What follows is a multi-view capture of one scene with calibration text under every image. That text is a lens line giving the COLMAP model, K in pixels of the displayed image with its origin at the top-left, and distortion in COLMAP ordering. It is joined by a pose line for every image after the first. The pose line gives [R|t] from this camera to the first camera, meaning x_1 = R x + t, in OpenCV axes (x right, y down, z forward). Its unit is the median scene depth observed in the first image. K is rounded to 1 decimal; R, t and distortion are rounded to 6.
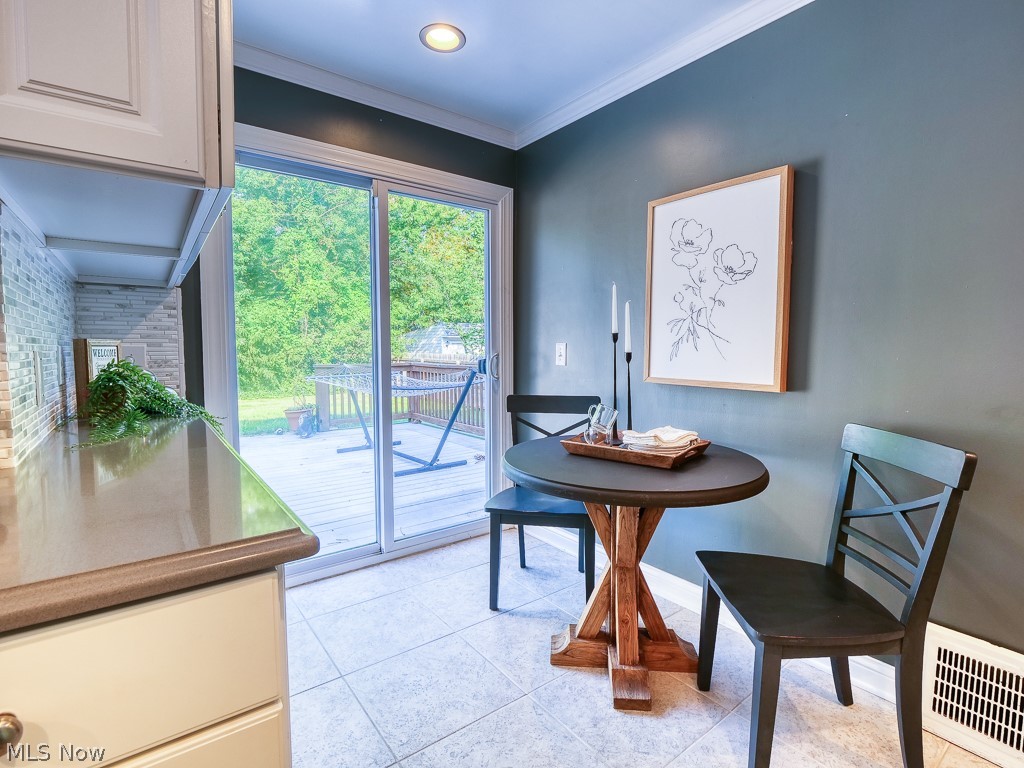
lens RADIAL K [[502.3, 0, 518.8], [0, 502.3, 374.4], [0, 0, 1]] dist [-0.012413, -0.000788]
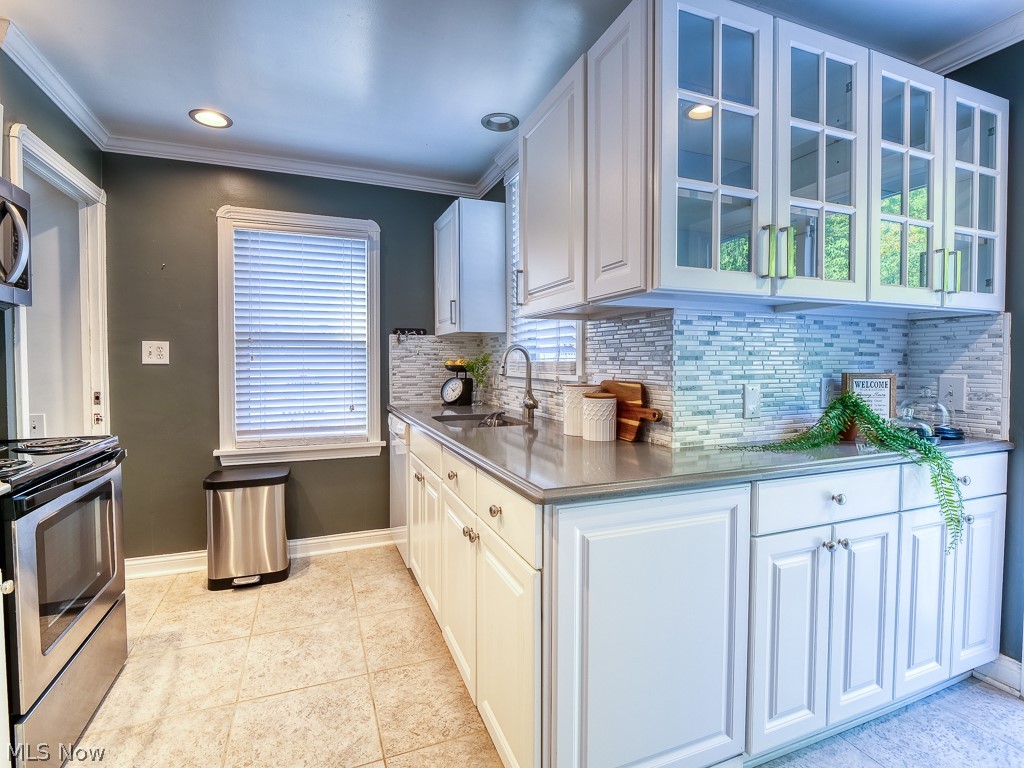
lens RADIAL K [[502.3, 0, 518.8], [0, 502.3, 374.4], [0, 0, 1]] dist [-0.012413, -0.000788]
pose [[-0.268010, 0.029699, -0.962958, 0.428335], [-0.043404, 0.998138, 0.042864, -0.067592], [0.962438, 0.053285, -0.266221, 0.425772]]
